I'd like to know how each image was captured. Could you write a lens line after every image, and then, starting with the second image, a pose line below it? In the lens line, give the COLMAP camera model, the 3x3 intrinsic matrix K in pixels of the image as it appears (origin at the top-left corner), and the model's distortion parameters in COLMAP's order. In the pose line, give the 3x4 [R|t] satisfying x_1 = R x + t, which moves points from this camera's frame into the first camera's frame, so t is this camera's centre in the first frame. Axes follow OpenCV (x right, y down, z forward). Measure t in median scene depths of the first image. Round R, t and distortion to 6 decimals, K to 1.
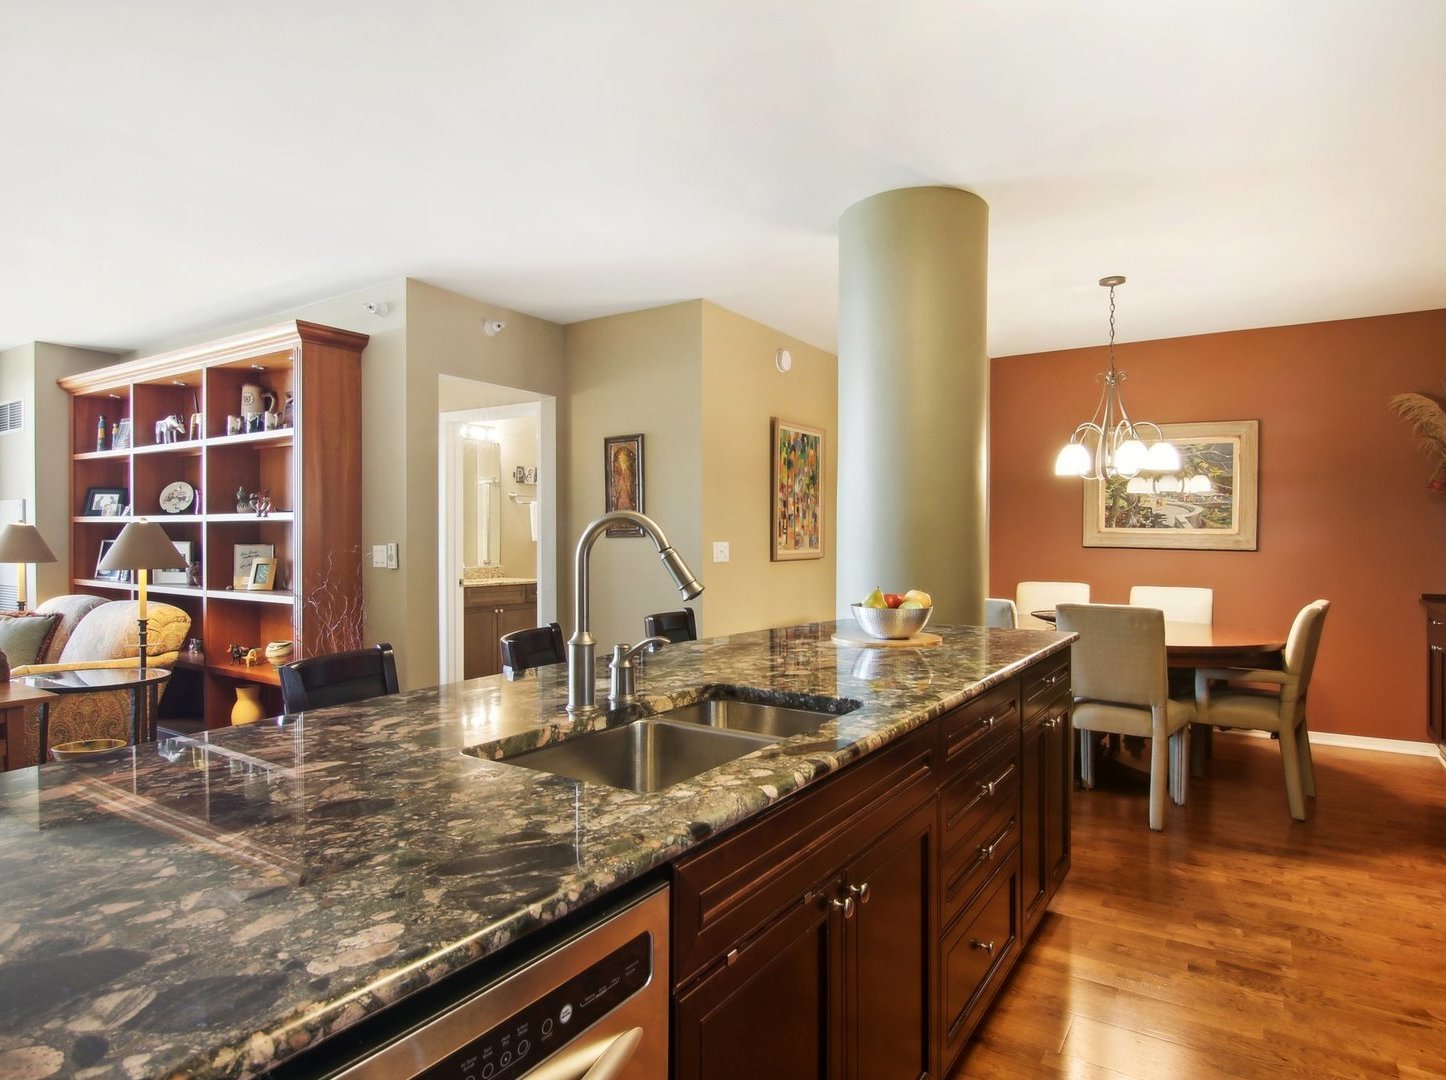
lens RADIAL K [[834.0, 0, 723.0], [0, 834.0, 540.0], [0, 0, 1]] dist [0.000390, -0.014140]
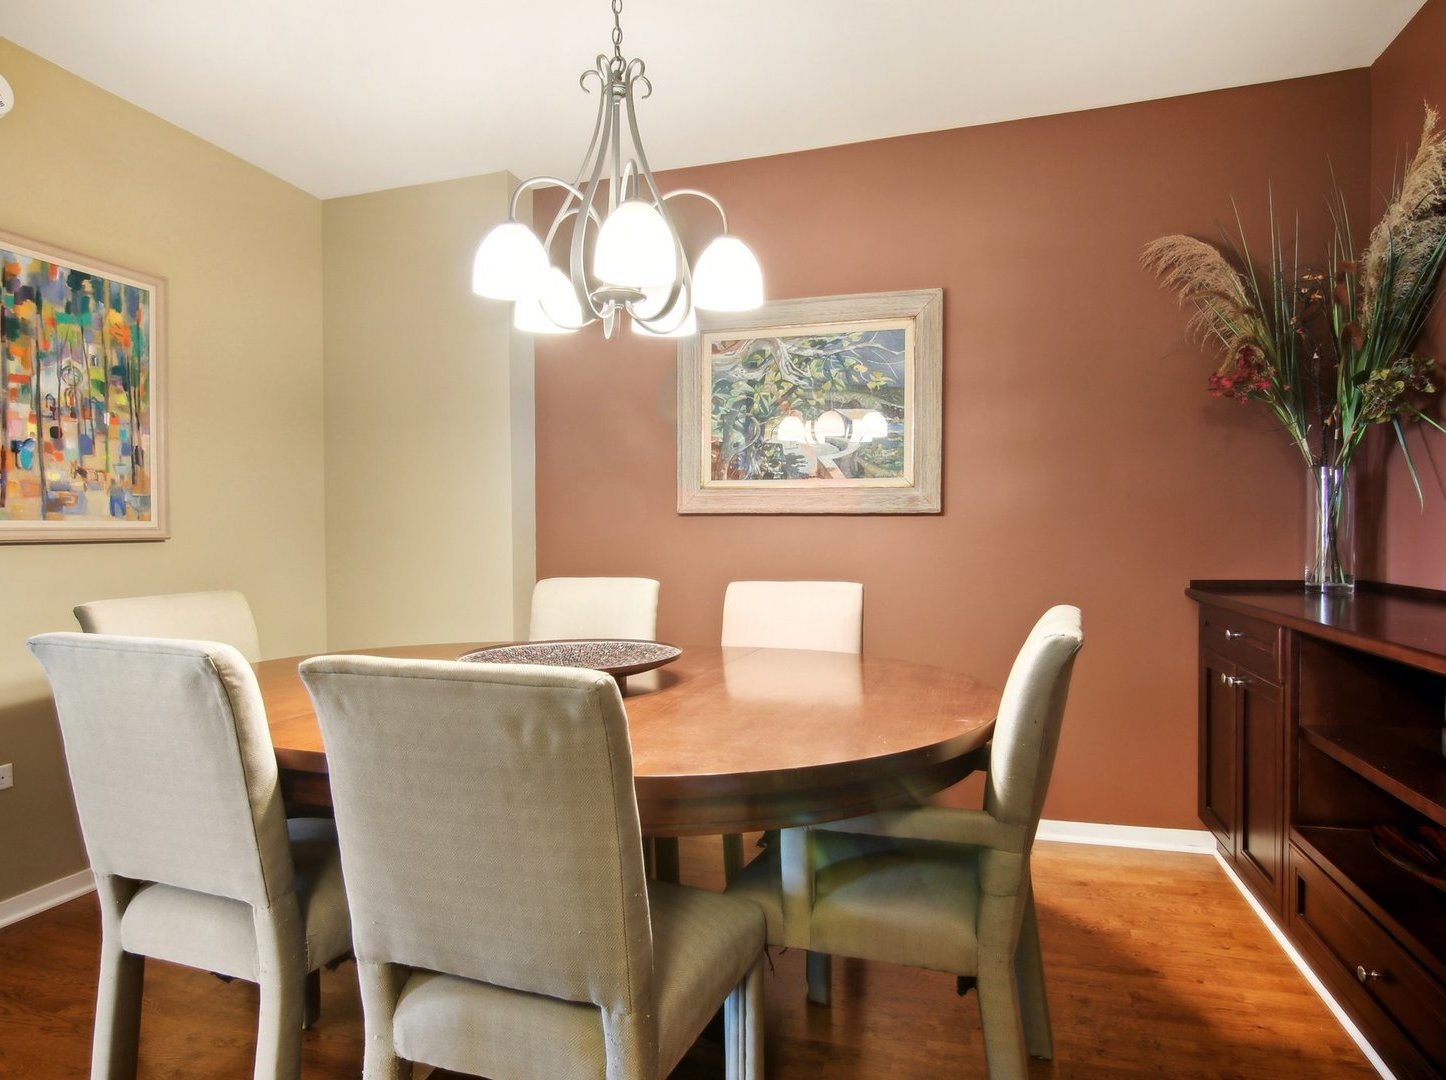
lens RADIAL K [[834.0, 0, 723.0], [0, 834.0, 540.0], [0, 0, 1]] dist [0.000390, -0.014140]
pose [[0.958215, -0.011589, 0.285815, 0.314733], [0.011224, 0.999933, 0.002915, 0.025708], [-0.285829, 0.000415, 0.958280, 0.466471]]
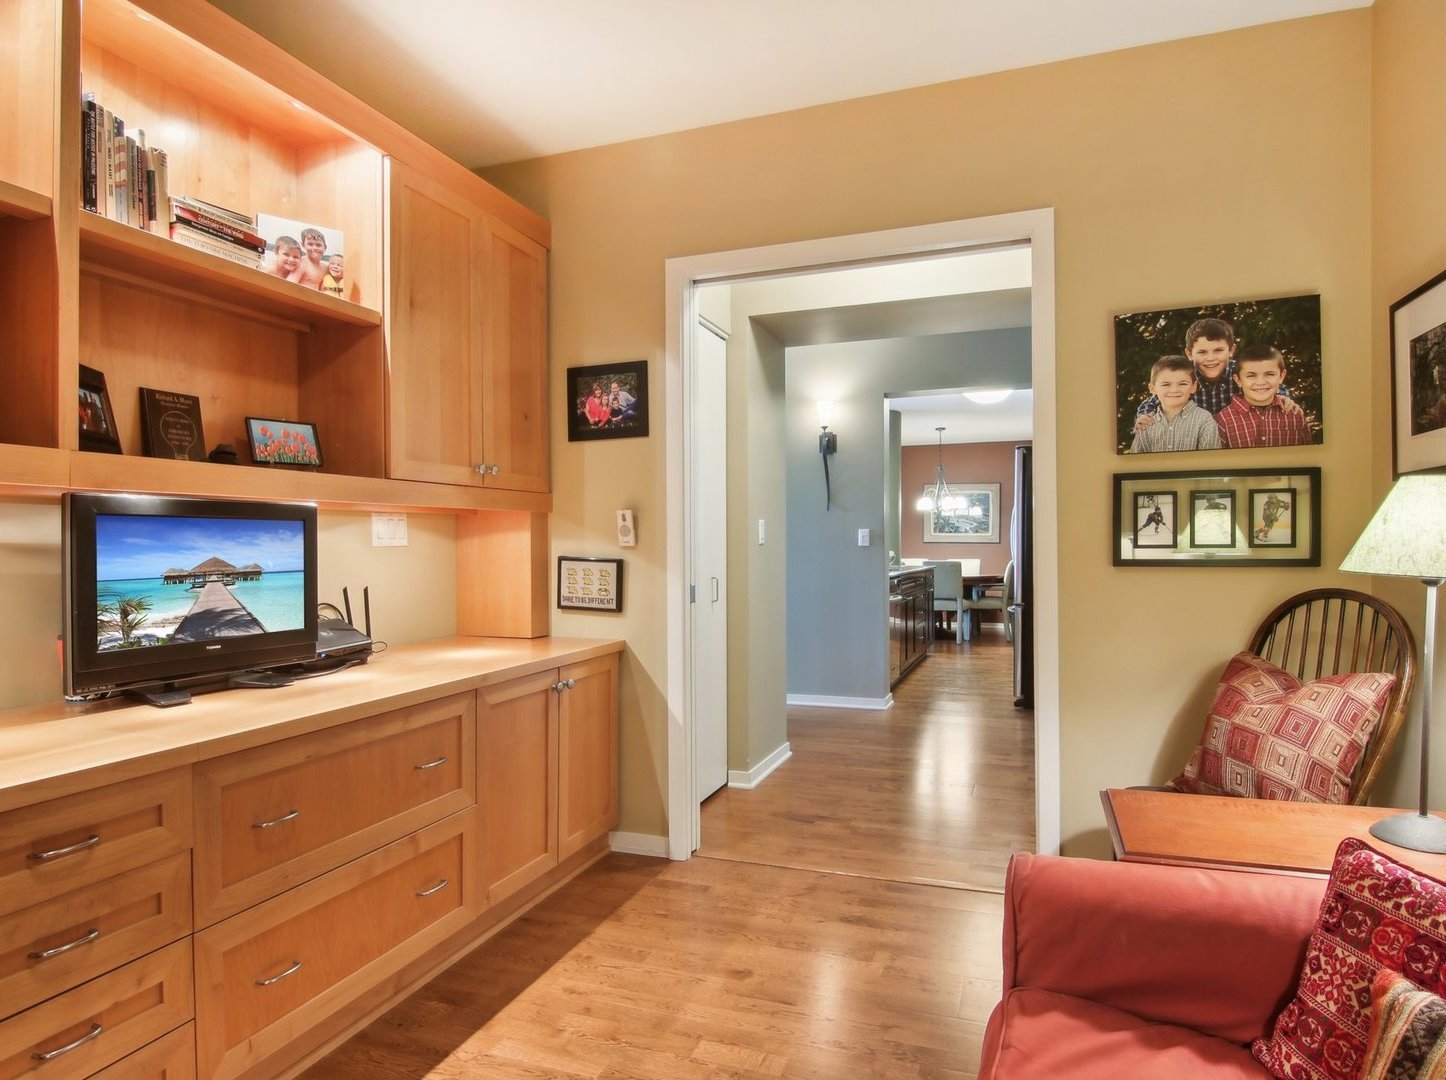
lens RADIAL K [[834.0, 0, 723.0], [0, 834.0, 540.0], [0, 0, 1]] dist [0.000390, -0.014140]
pose [[0.976886, -0.000085, 0.213763, -0.517320], [0.003240, 0.999891, -0.014407, 0.032455], [-0.213739, 0.014767, 0.976779, -0.949924]]
